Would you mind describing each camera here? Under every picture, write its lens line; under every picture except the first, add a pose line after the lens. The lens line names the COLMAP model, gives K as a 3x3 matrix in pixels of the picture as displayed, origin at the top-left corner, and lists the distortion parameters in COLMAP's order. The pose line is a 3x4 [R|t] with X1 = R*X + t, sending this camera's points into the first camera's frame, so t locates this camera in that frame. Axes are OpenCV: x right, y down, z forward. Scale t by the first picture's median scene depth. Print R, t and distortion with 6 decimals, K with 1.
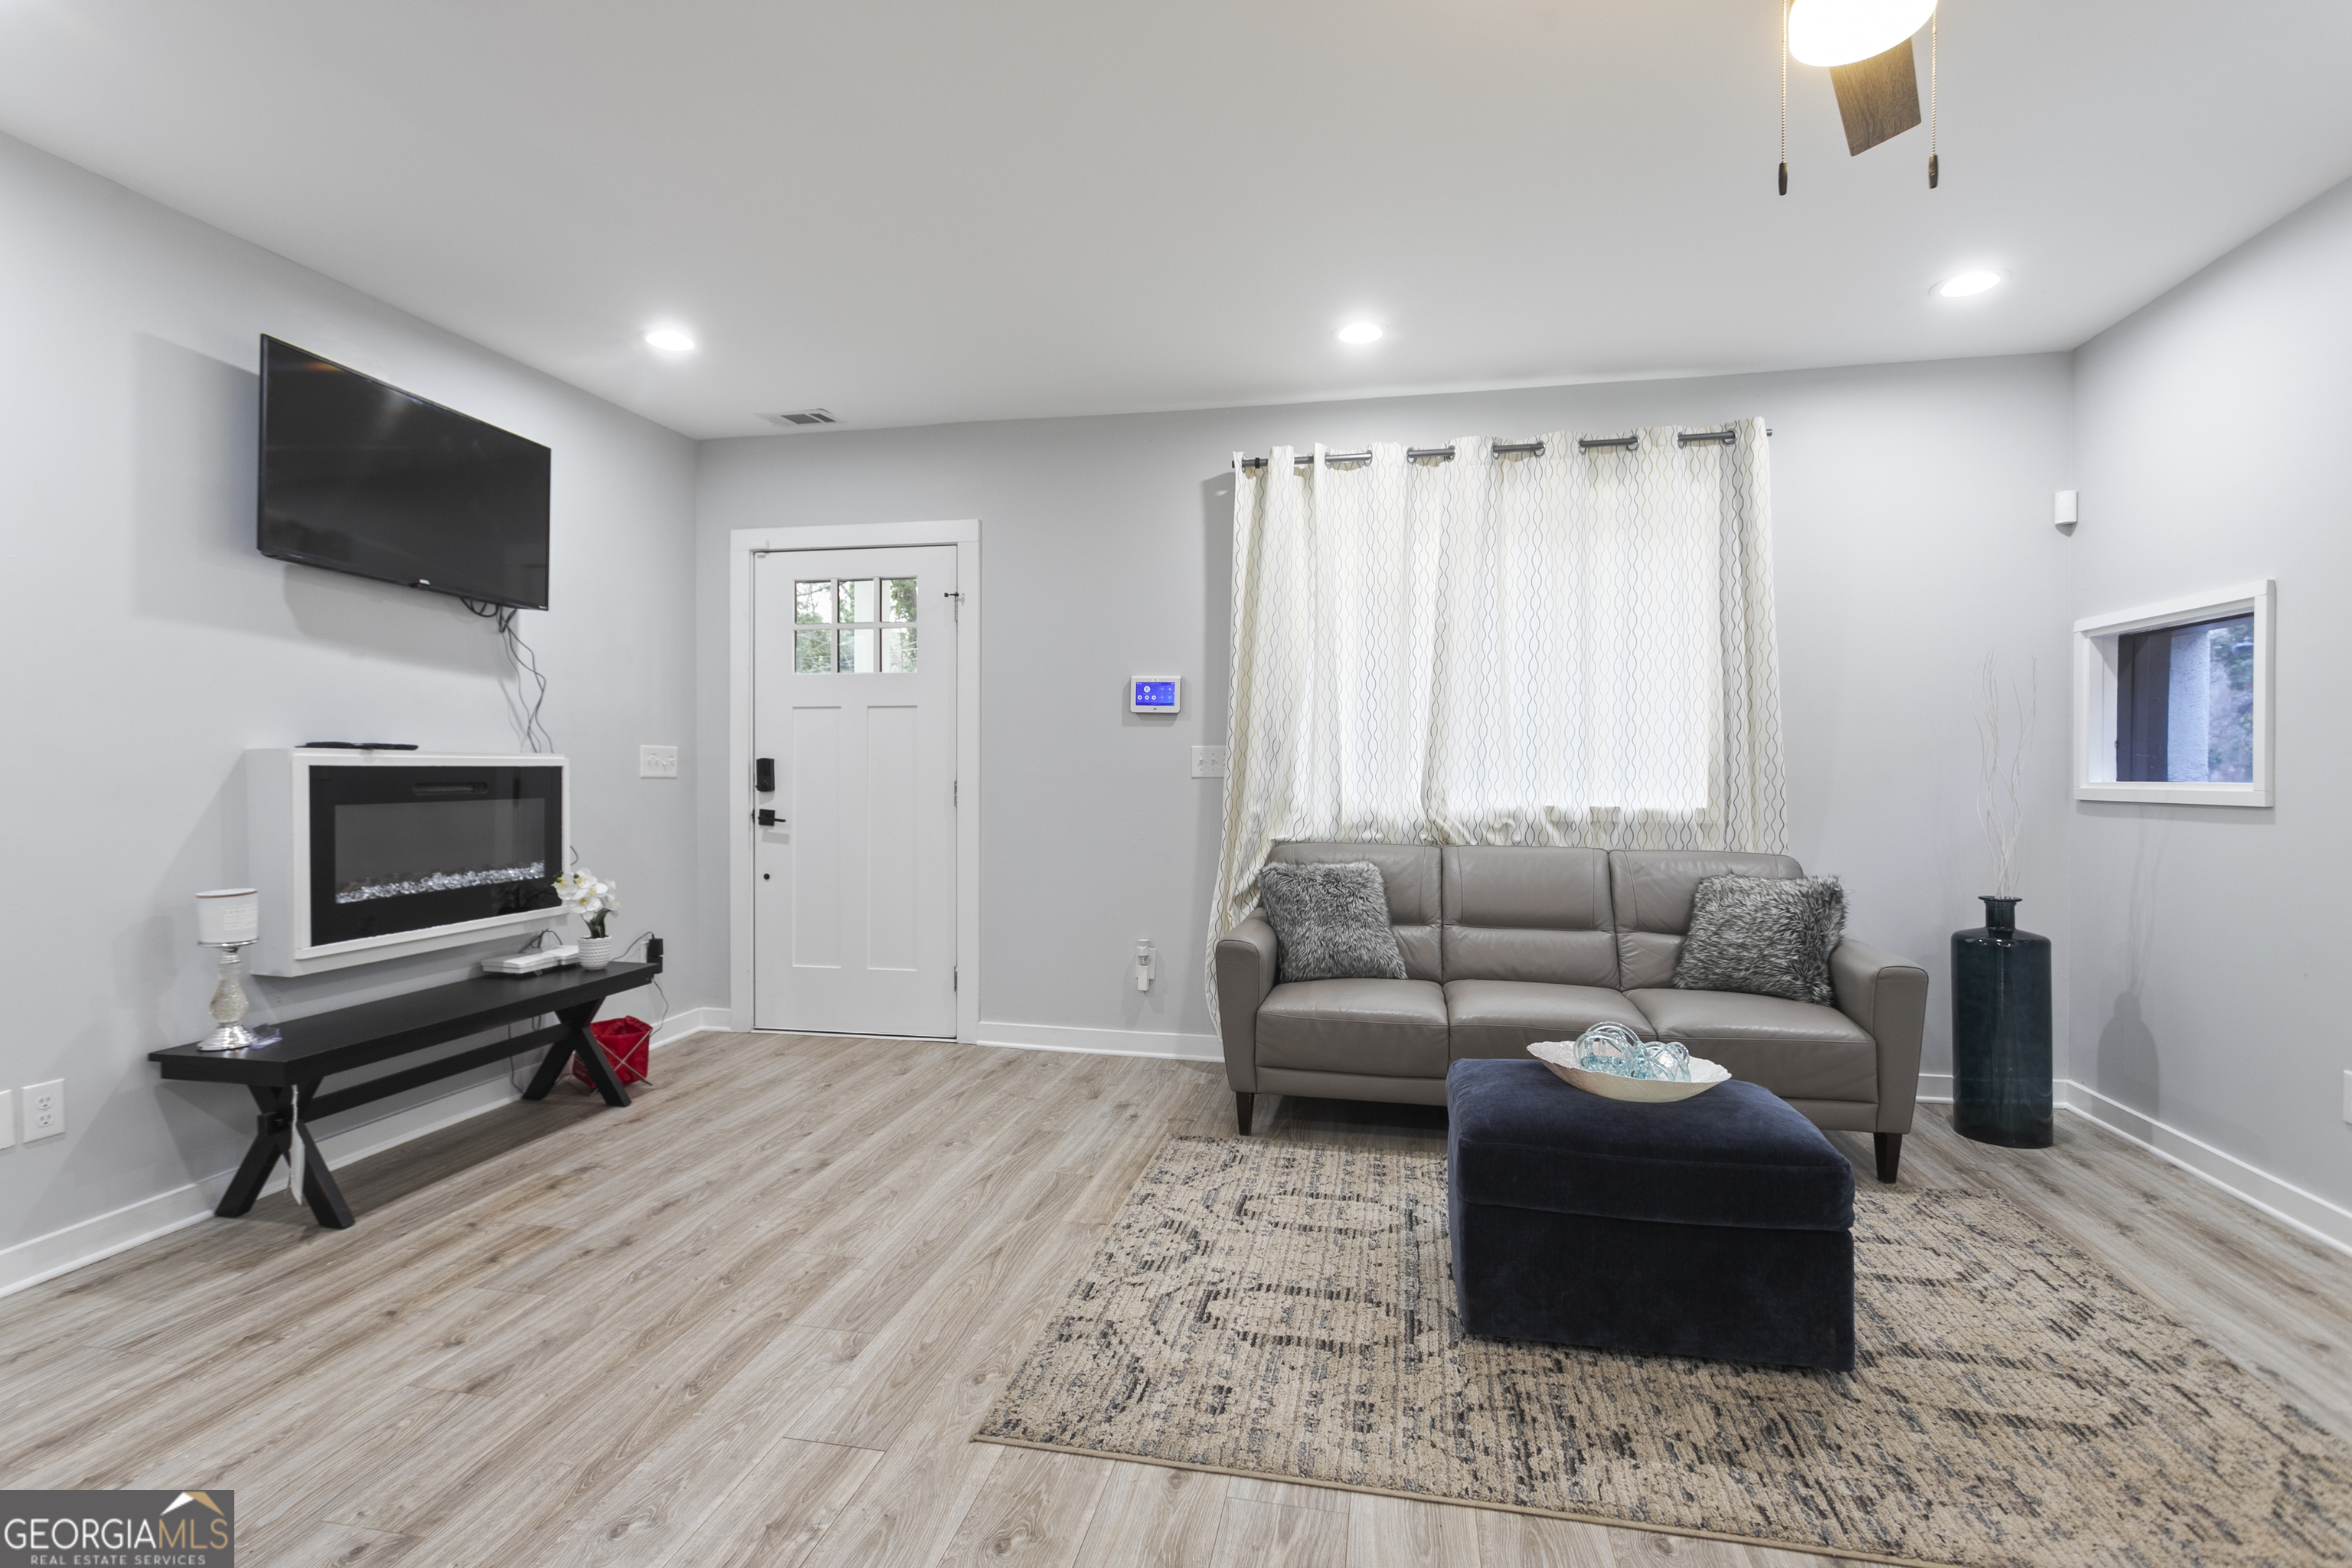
lens RADIAL K [[1137.9, 0, 1167.9], [0, 1137.9, 764.3], [0, 0, 1]] dist [-0.001327, -0.000195]
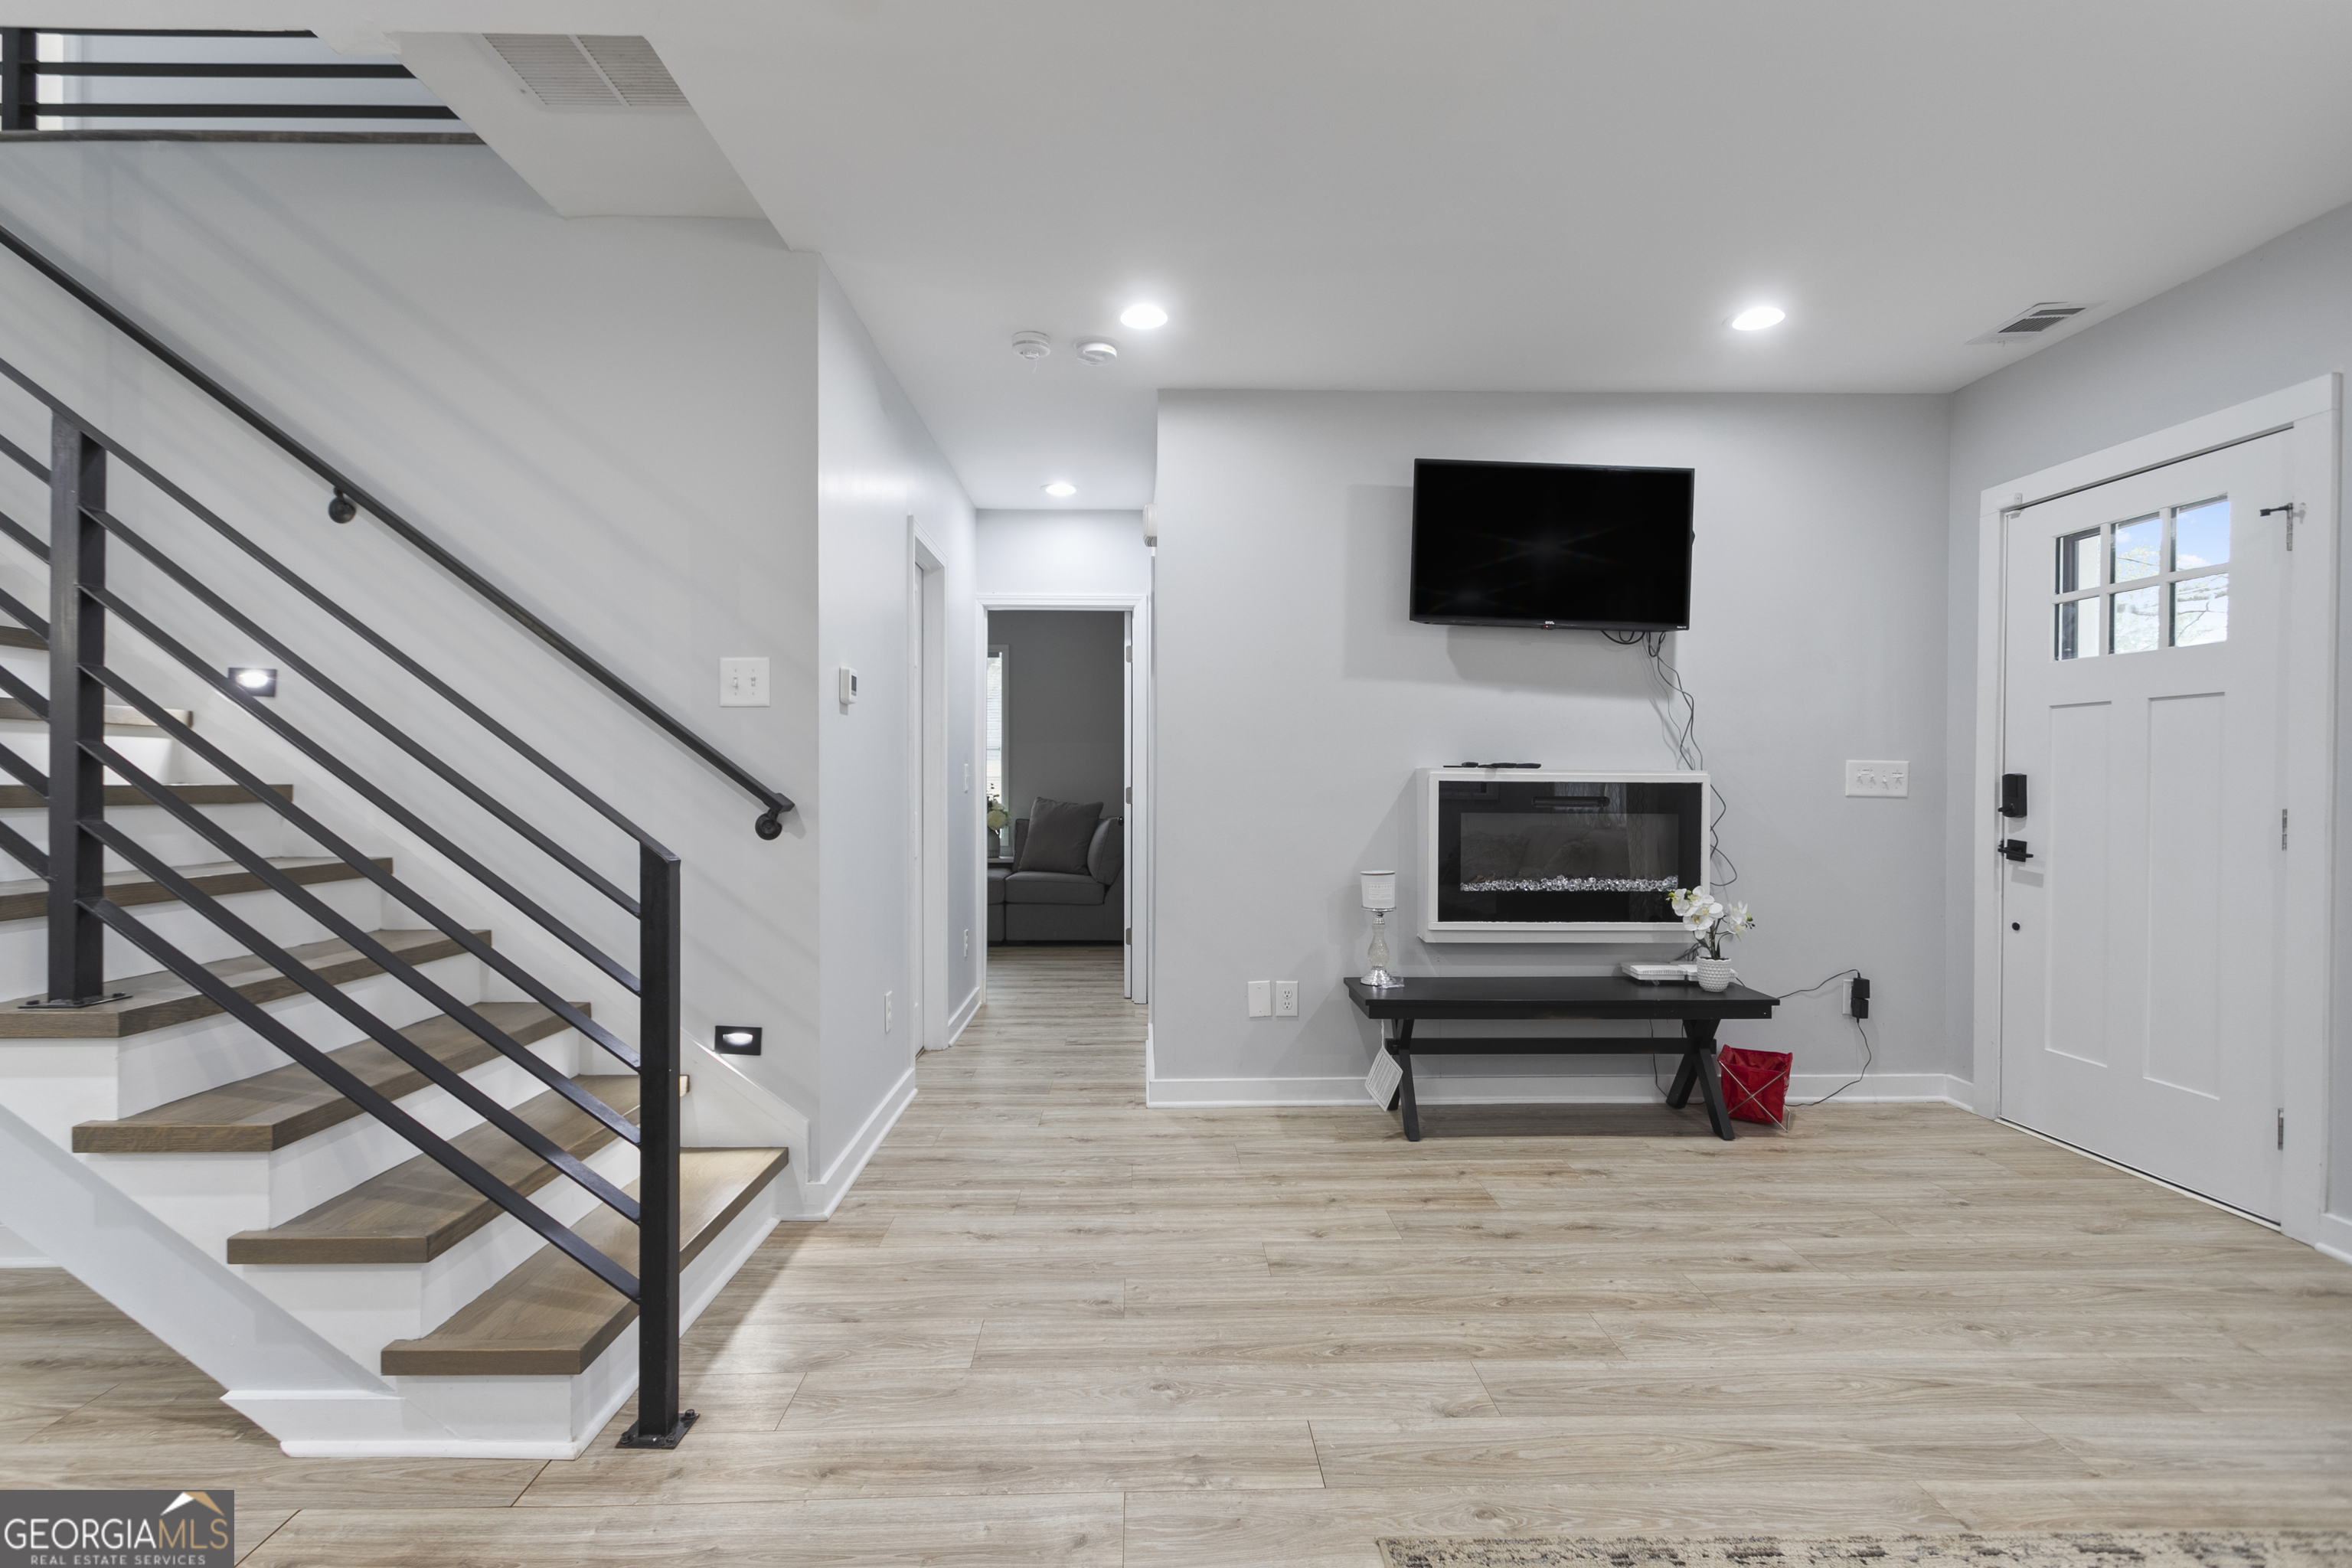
lens RADIAL K [[1124.0, 0, 1176.0], [0, 1124.0, 784.0], [0, 0, 1]] dist [-0.000843, -0.000177]
pose [[0.221614, 0.005044, -0.975121, 0.340053], [-0.002993, 0.999985, 0.004493, -0.000423], [0.975130, 0.001923, 0.221626, 0.342815]]
